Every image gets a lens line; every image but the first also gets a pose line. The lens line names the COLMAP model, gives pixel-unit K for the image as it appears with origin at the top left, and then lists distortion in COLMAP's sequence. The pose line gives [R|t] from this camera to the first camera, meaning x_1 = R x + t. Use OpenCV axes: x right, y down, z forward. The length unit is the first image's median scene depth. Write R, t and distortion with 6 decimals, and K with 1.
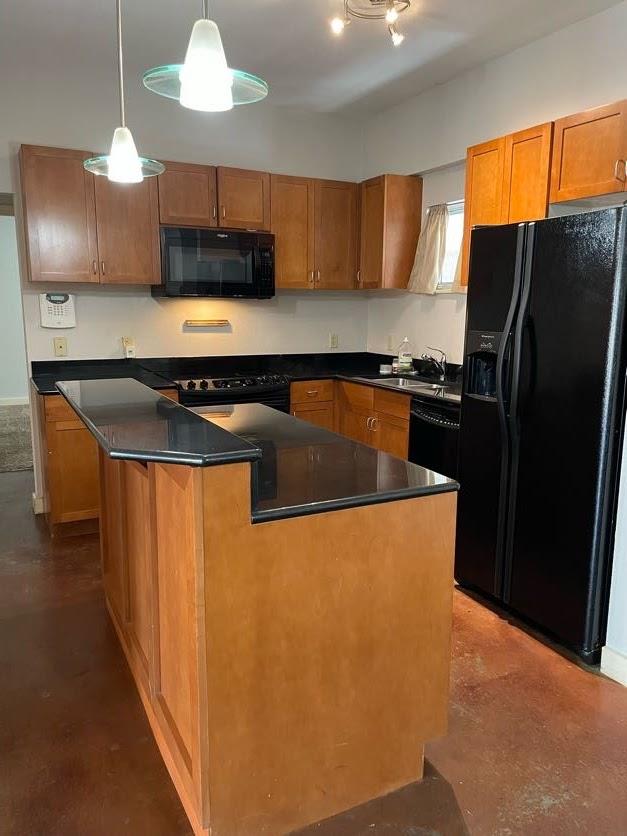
lens RADIAL K [[633.6, 0, 313.1], [0, 633.6, 416.4], [0, 0, 1]] dist [0.048715, -0.004637]
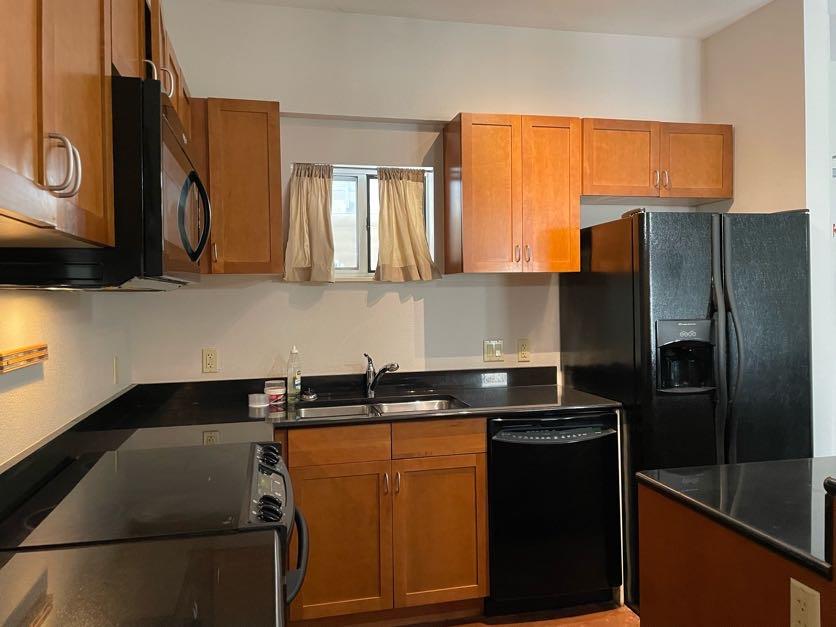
lens RADIAL K [[633.6, 0, 416.7], [0, 633.6, 310.2], [0, 0, 1]] dist [0.048715, -0.004637]
pose [[0.250714, -0.032693, 0.967509, -0.491873], [0.185803, 0.982473, -0.014949, -0.136177], [-0.950063, 0.183515, 0.252394, 0.747790]]
